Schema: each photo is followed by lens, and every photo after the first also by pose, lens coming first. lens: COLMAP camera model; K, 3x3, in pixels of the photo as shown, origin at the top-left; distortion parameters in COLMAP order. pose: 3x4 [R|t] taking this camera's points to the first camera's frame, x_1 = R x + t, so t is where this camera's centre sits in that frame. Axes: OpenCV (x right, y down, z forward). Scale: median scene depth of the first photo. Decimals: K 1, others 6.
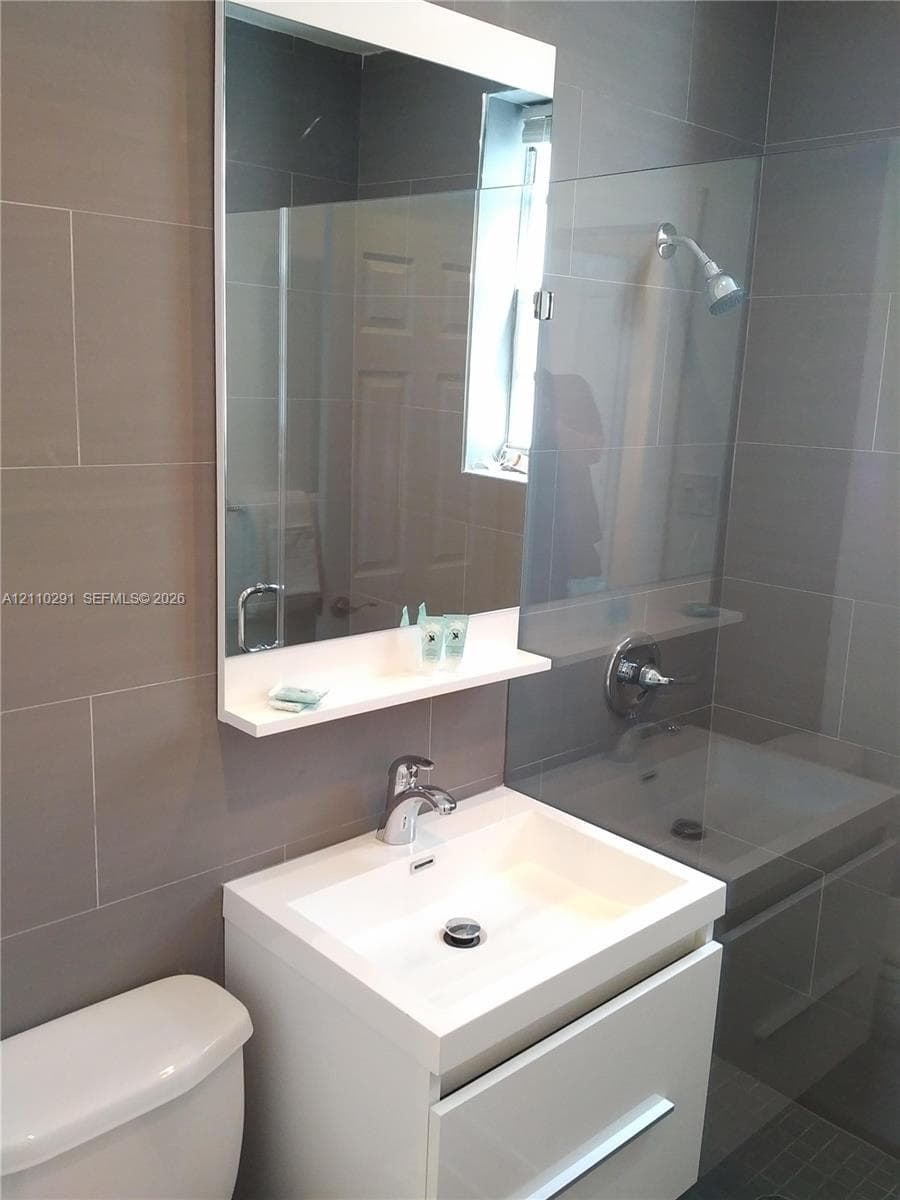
lens RADIAL K [[1059.6, 0, 432.7], [0, 1059.6, 607.0], [0, 0, 1]] dist [0.131691, -0.294593]
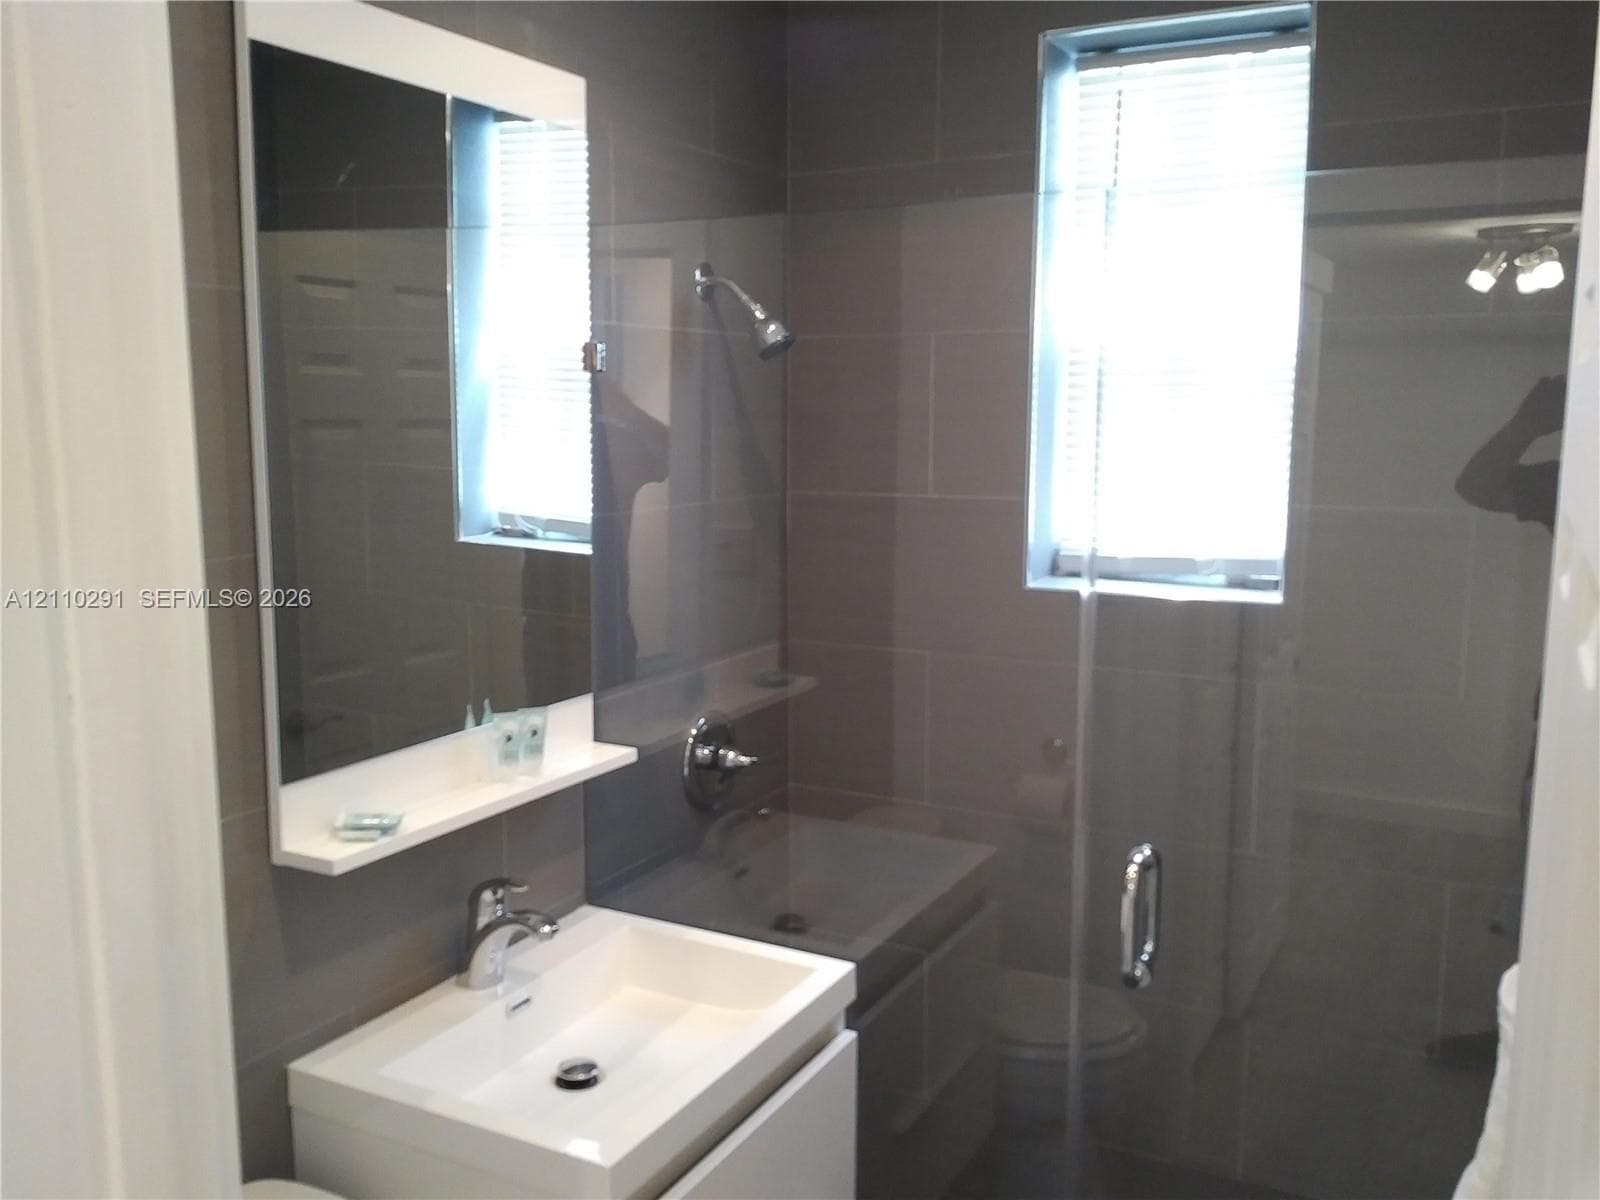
lens RADIAL K [[1390.2, 0, 785.4], [0, 1390.2, 604.1], [0, 0, 1]] dist [0.140214, -0.300408]
pose [[0.945338, -0.078276, 0.316557, -0.135015], [0.099636, 0.993673, -0.051834, 0.002157], [-0.310496, 0.080541, 0.947156, -0.152802]]
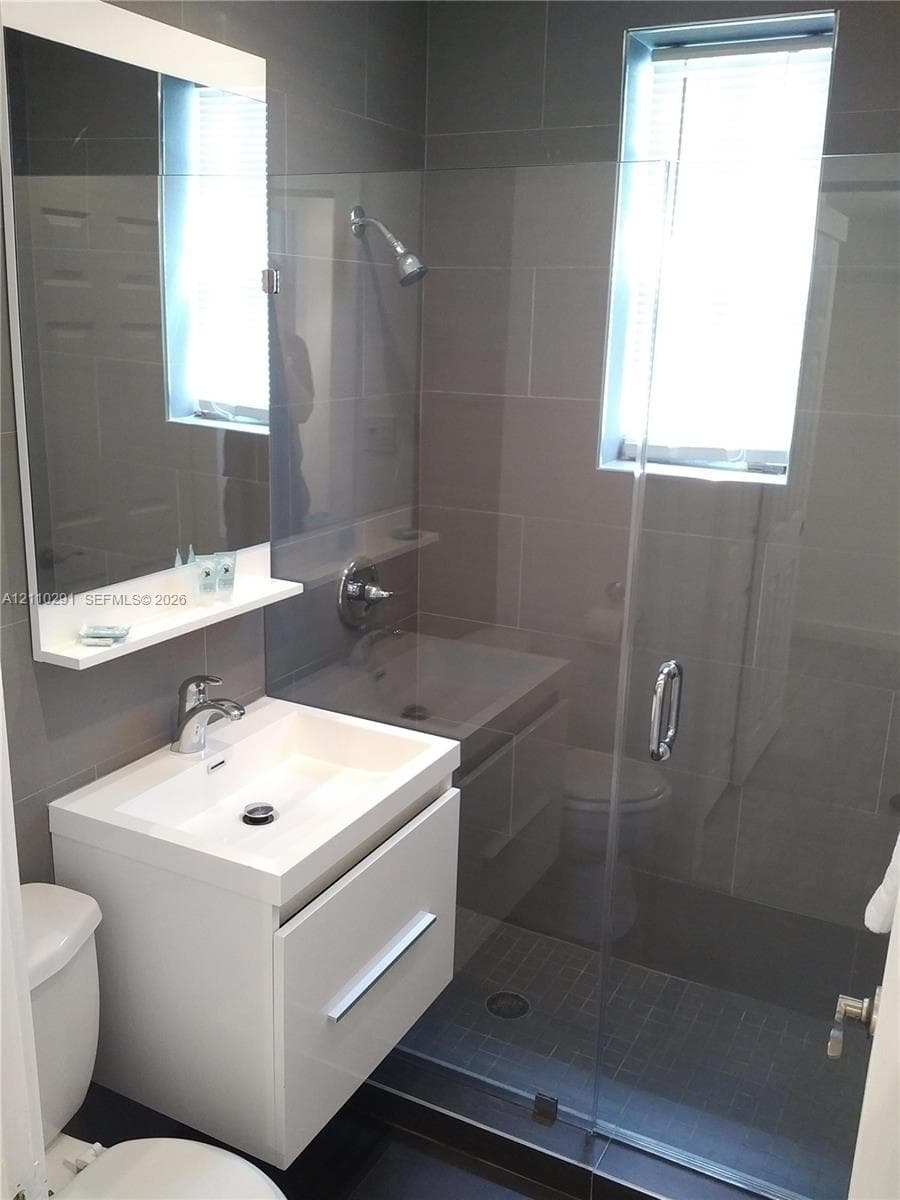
lens RADIAL K [[1059.6, 0, 432.7], [0, 1059.6, 607.0], [0, 0, 1]] dist [0.131691, -0.294593]
pose [[0.943563, -0.097413, 0.316542, -0.136252], [0.078163, 0.994265, 0.072985, -0.000365], [-0.321836, -0.044125, 0.945767, -0.180718]]
